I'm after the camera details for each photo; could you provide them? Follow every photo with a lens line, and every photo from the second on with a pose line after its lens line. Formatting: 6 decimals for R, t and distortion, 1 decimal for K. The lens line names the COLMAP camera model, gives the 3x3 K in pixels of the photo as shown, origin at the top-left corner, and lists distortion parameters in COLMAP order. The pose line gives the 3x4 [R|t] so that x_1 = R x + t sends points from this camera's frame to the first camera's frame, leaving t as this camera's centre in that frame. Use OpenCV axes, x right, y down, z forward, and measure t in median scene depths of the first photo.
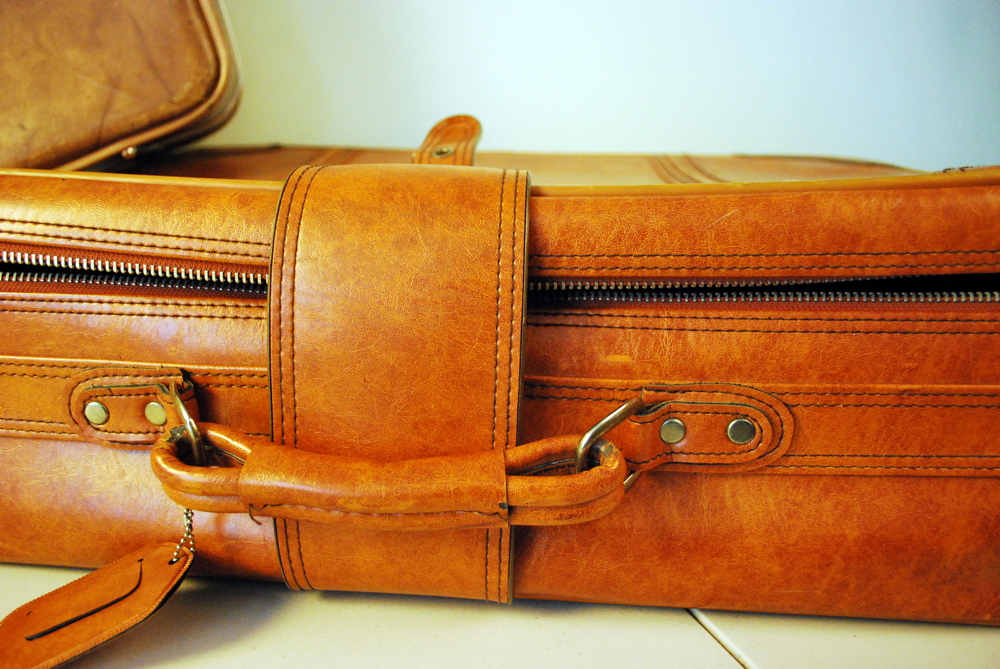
lens RADIAL K [[799.9, 0, 510.0], [0, 799.9, 325.3], [0, 0, 1]] dist [-0.083109, 0.015658]
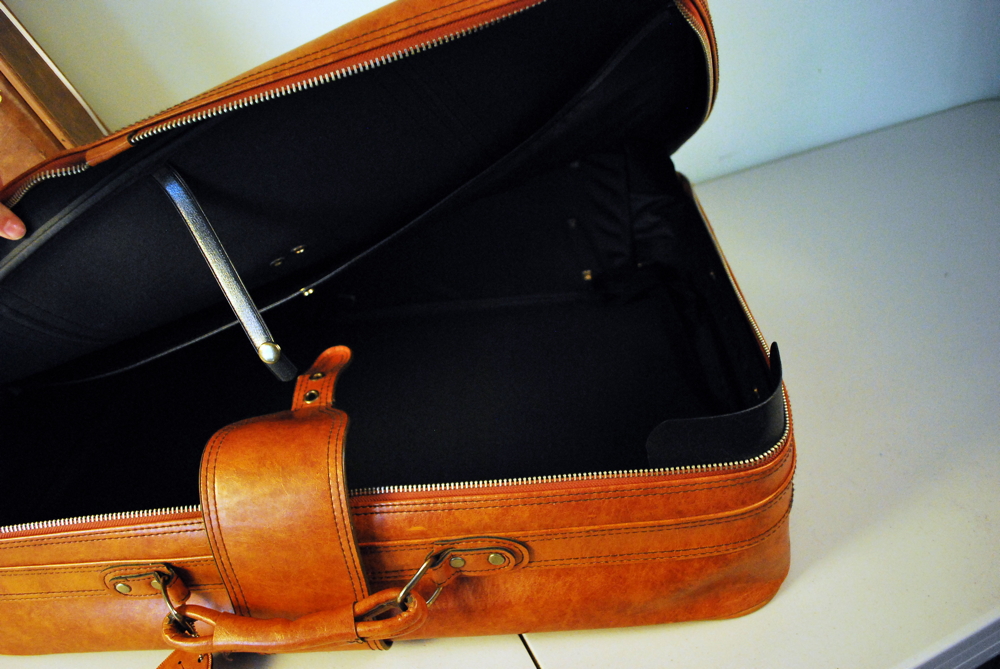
lens RADIAL K [[799.9, 0, 490.2], [0, 799.9, 327.9], [0, 0, 1]] dist [-0.083109, 0.015658]
pose [[0.989102, -0.144466, -0.028410, 0.399526], [0.146756, 0.951852, 0.269149, -0.794262], [-0.011841, -0.270385, 0.962679, -0.491722]]
